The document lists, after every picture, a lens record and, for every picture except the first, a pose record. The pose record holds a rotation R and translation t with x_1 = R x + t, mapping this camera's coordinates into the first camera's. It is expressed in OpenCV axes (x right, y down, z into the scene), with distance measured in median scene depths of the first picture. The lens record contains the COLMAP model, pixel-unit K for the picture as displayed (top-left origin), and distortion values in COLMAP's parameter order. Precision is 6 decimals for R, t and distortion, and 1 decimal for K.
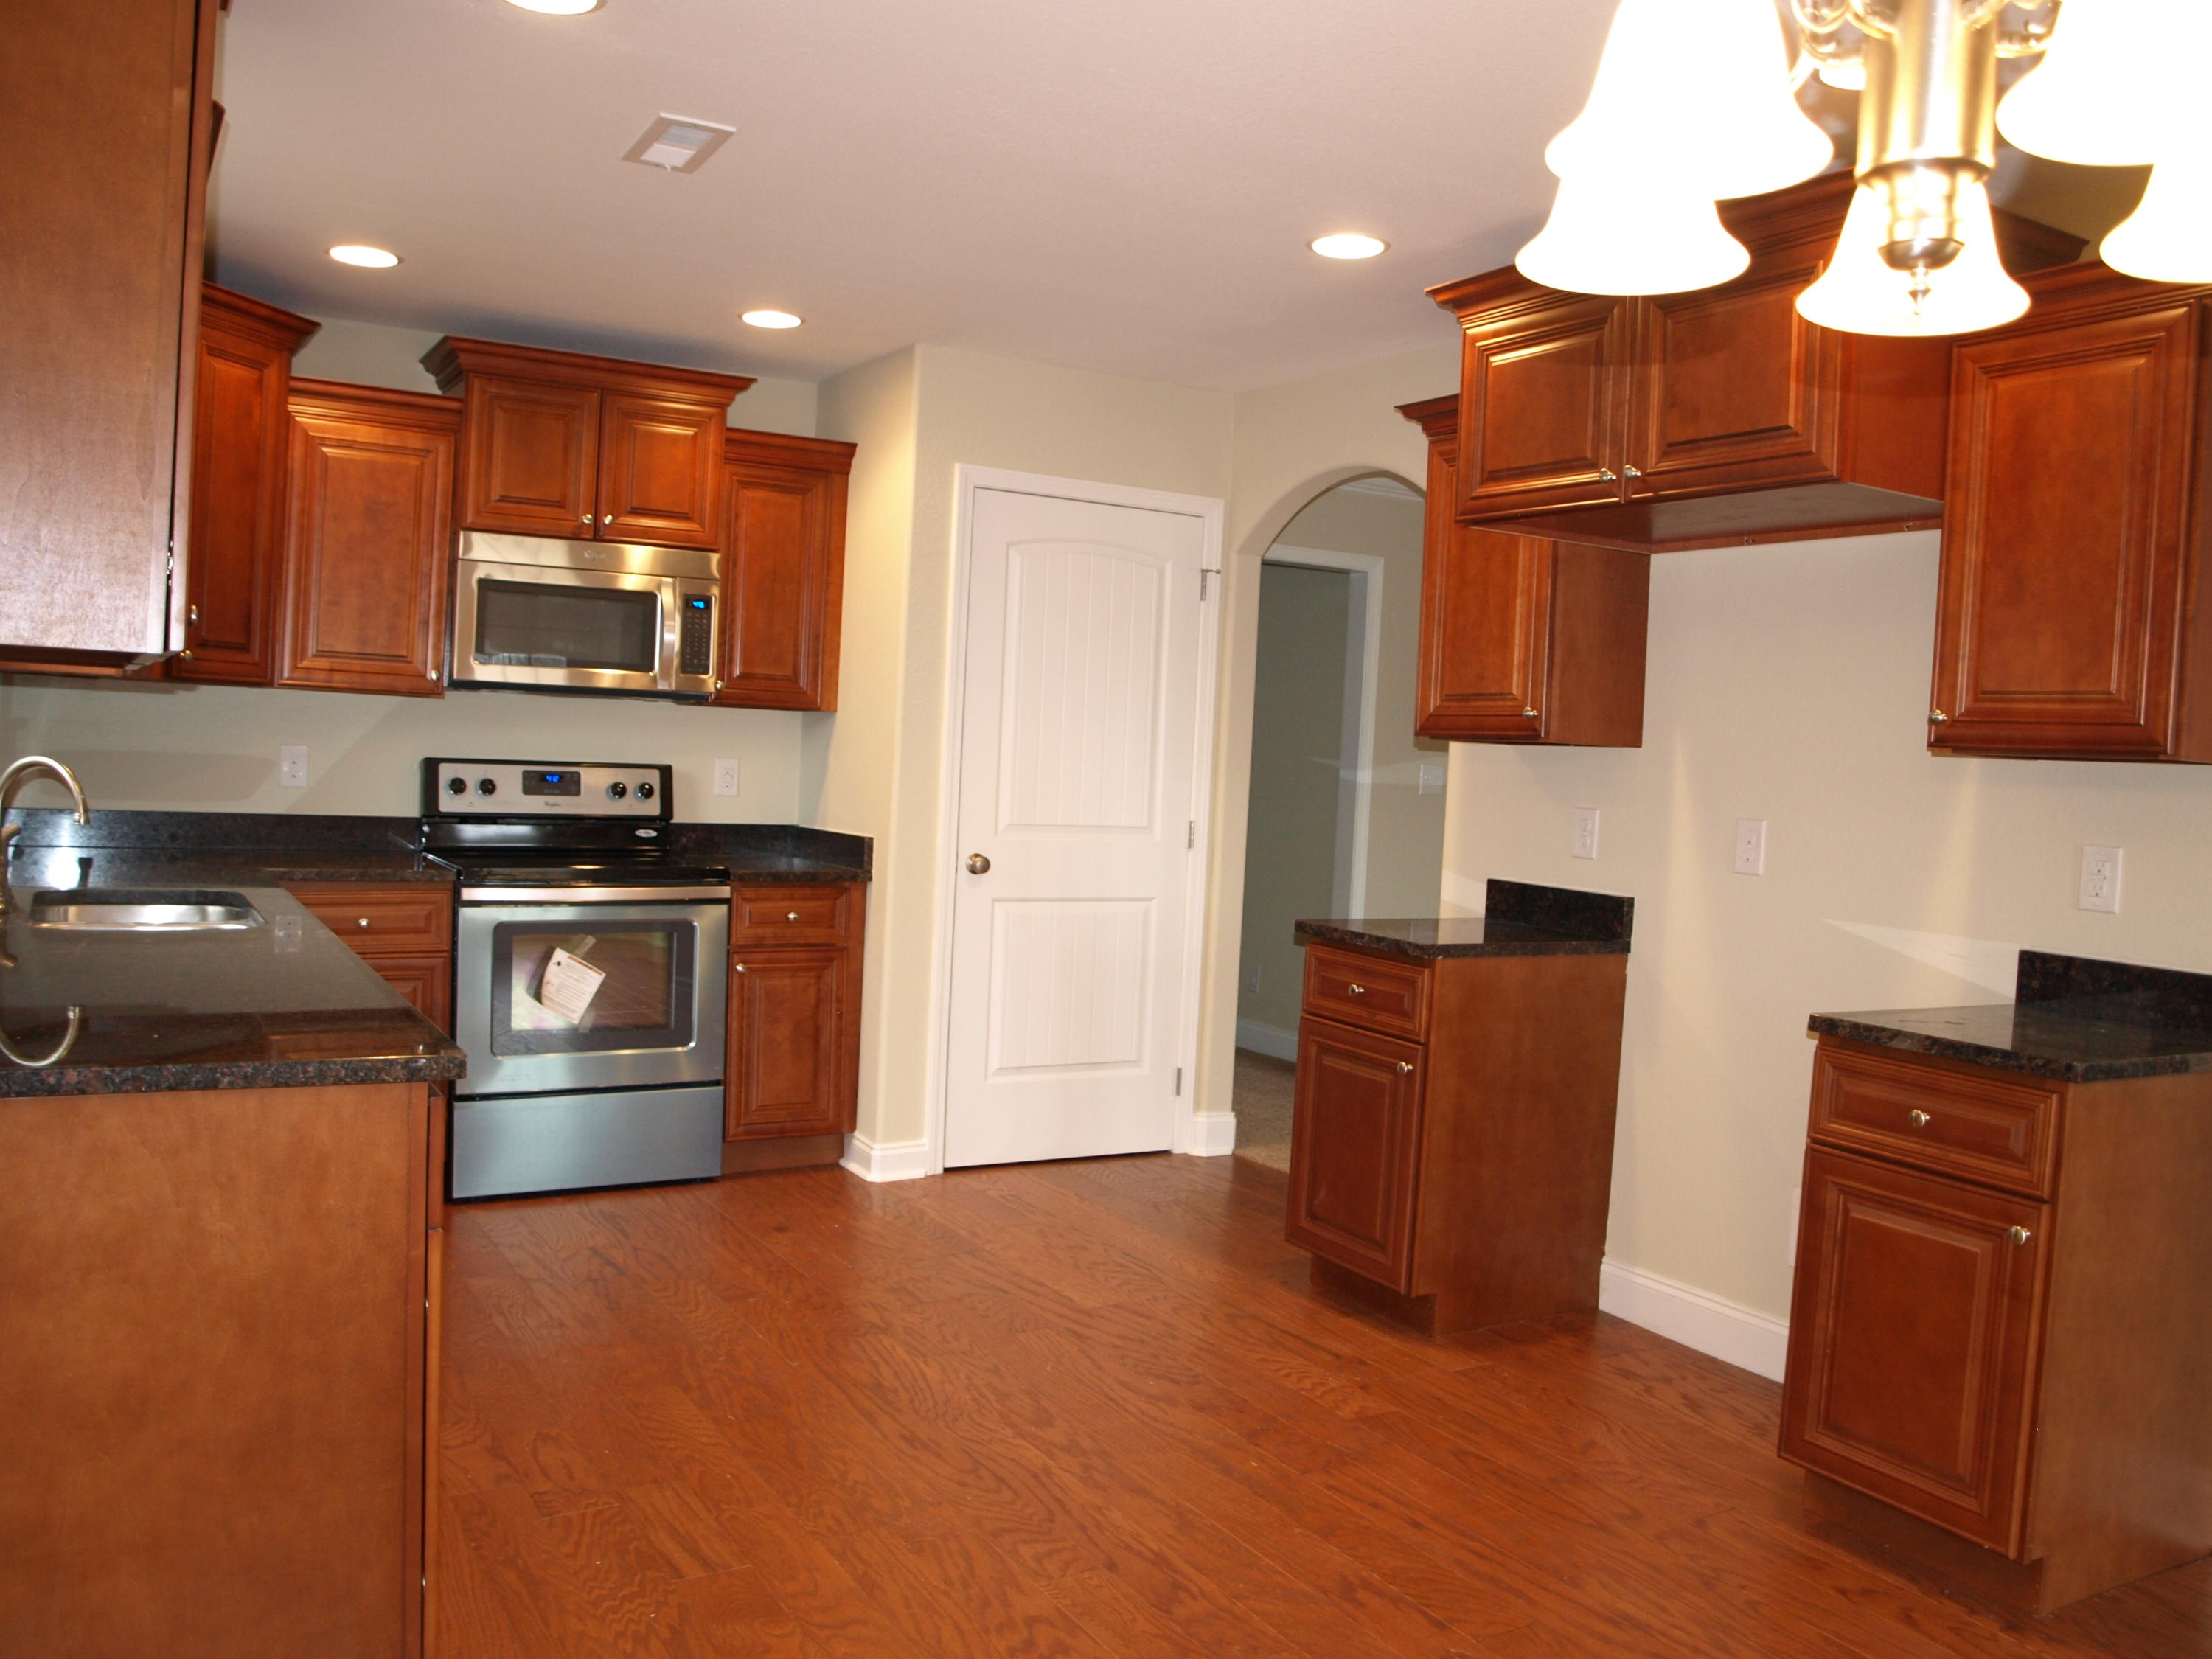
lens RADIAL K [[1698.2, 0, 1097.1], [0, 1698.2, 828.8], [0, 0, 1]] dist [-0.103940, 0.083007]
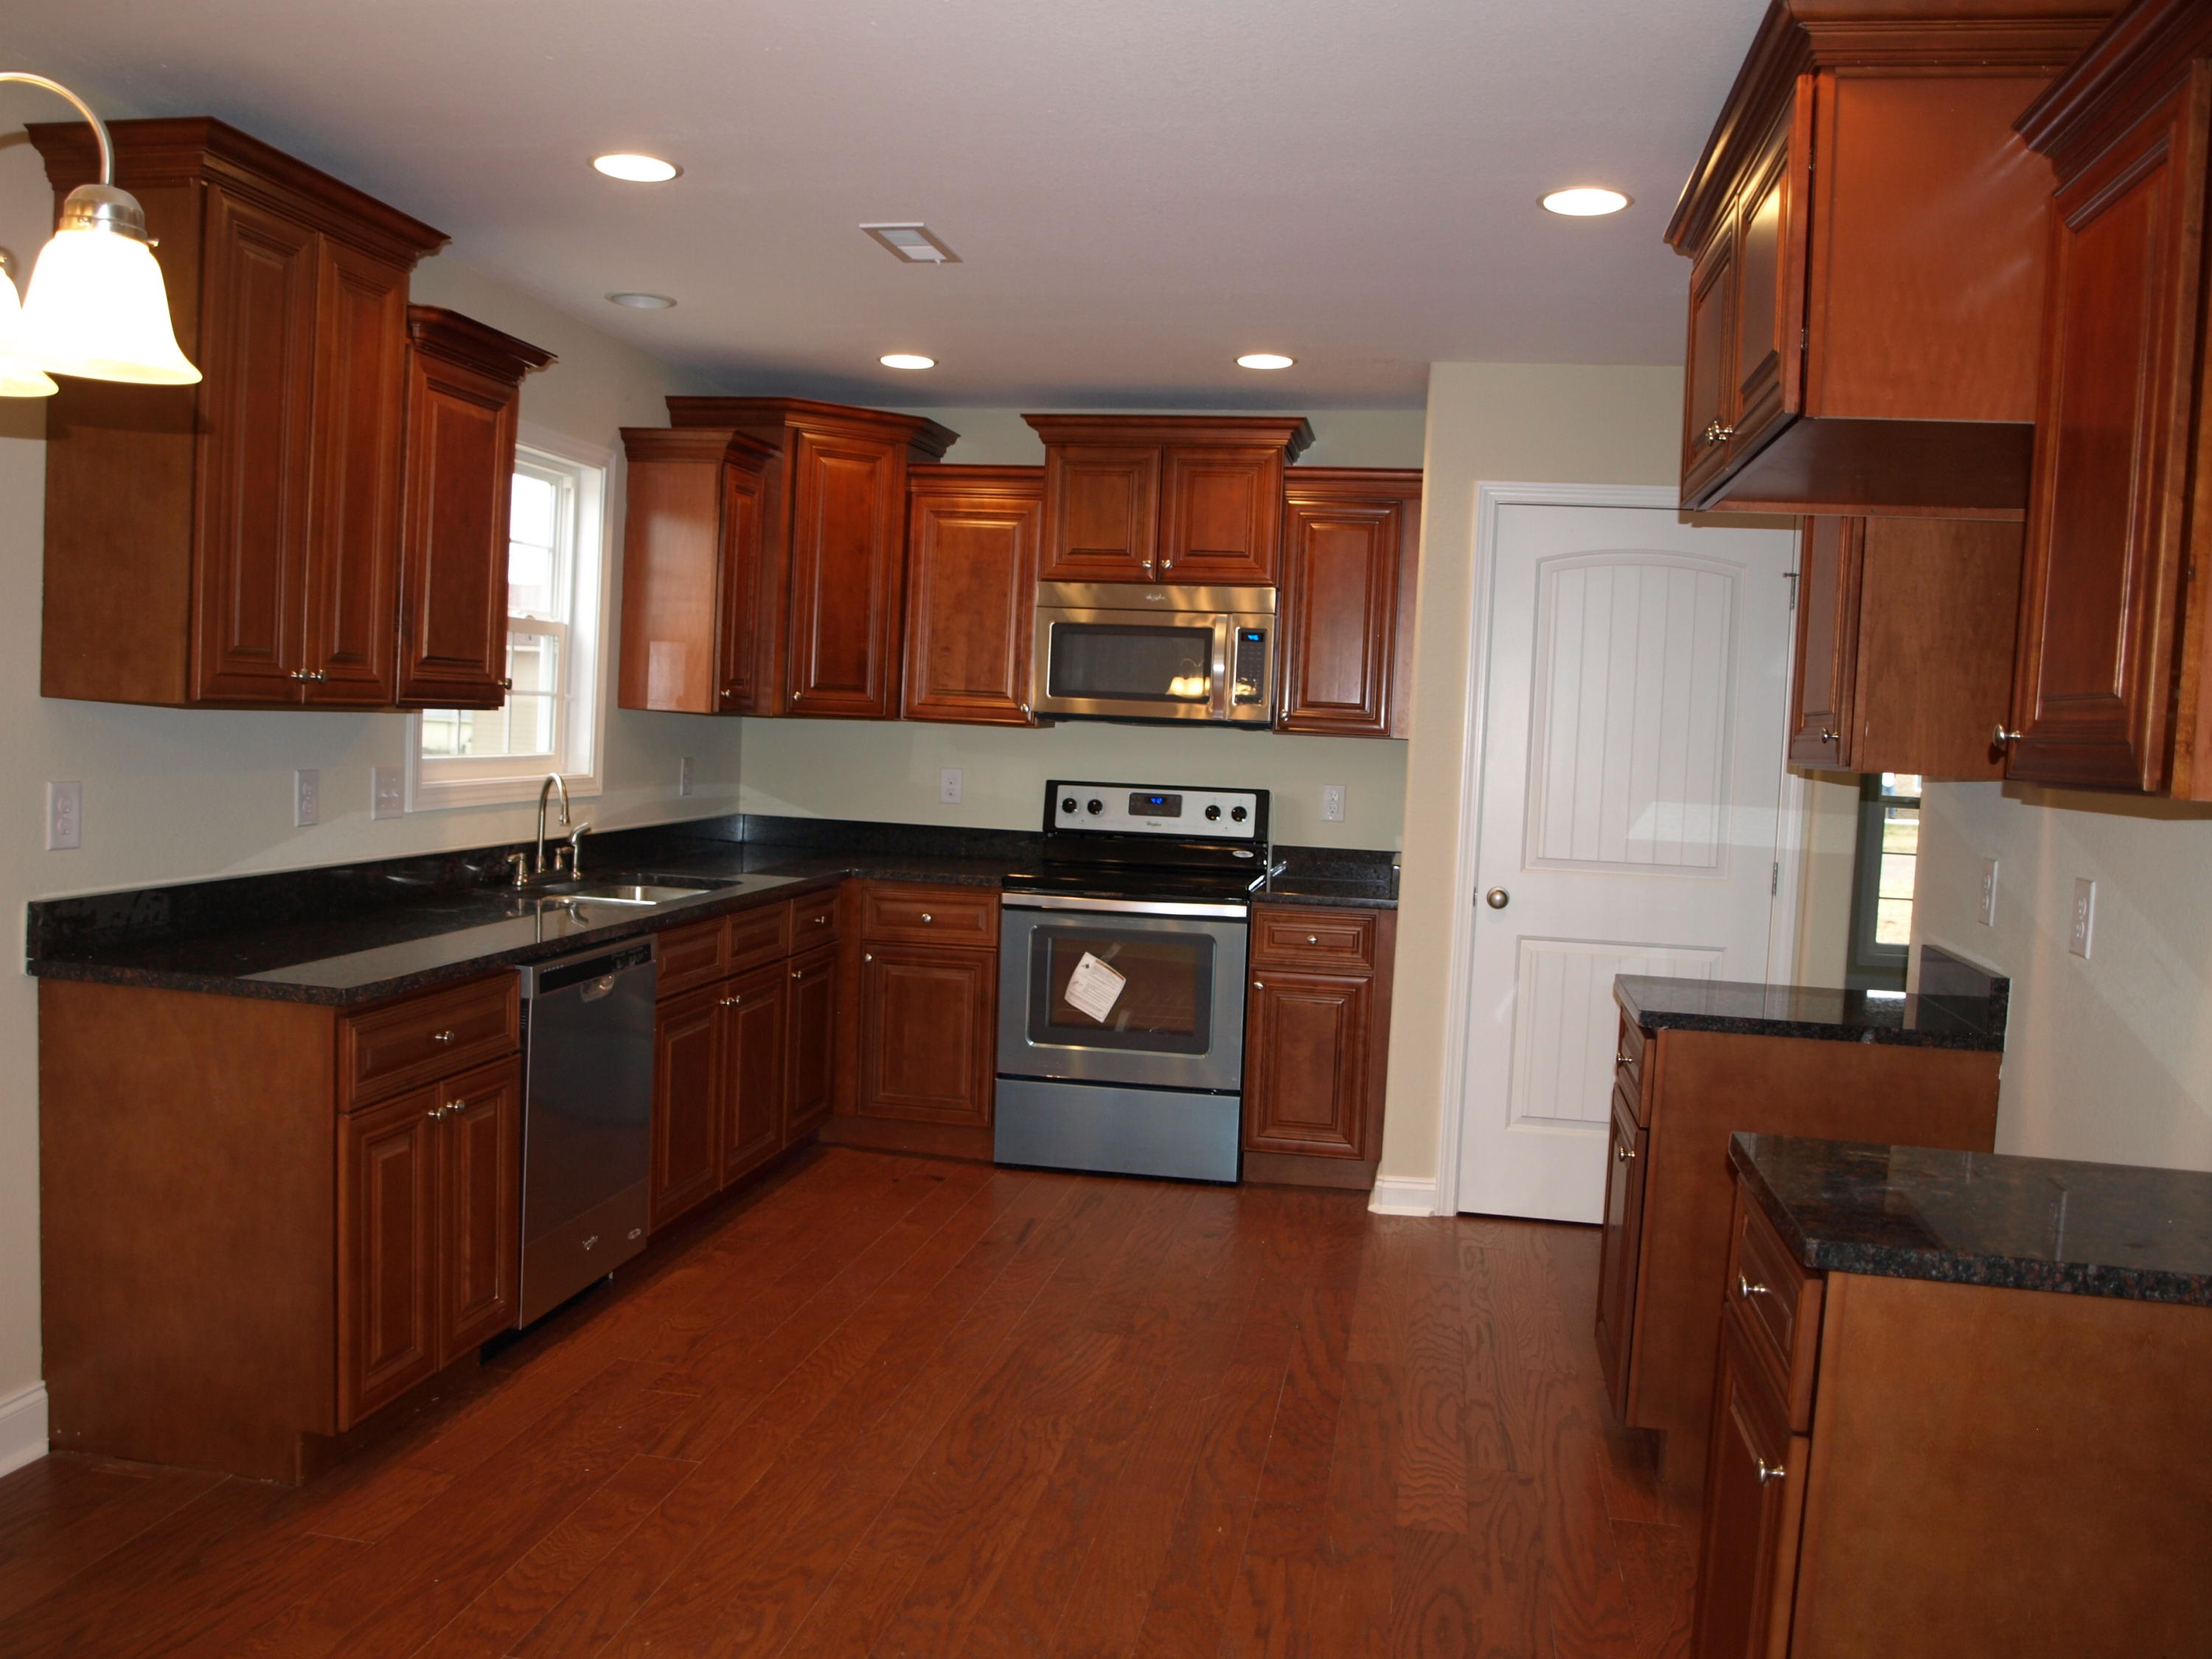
lens RADIAL K [[1698.2, 0, 1097.1], [0, 1698.2, 828.8], [0, 0, 1]] dist [-0.103940, 0.083007]
pose [[0.768404, 0.027232, -0.639385, 0.394890], [-0.038915, 0.999234, -0.004209, -0.006037], [0.638781, 0.028115, 0.768875, 0.136552]]
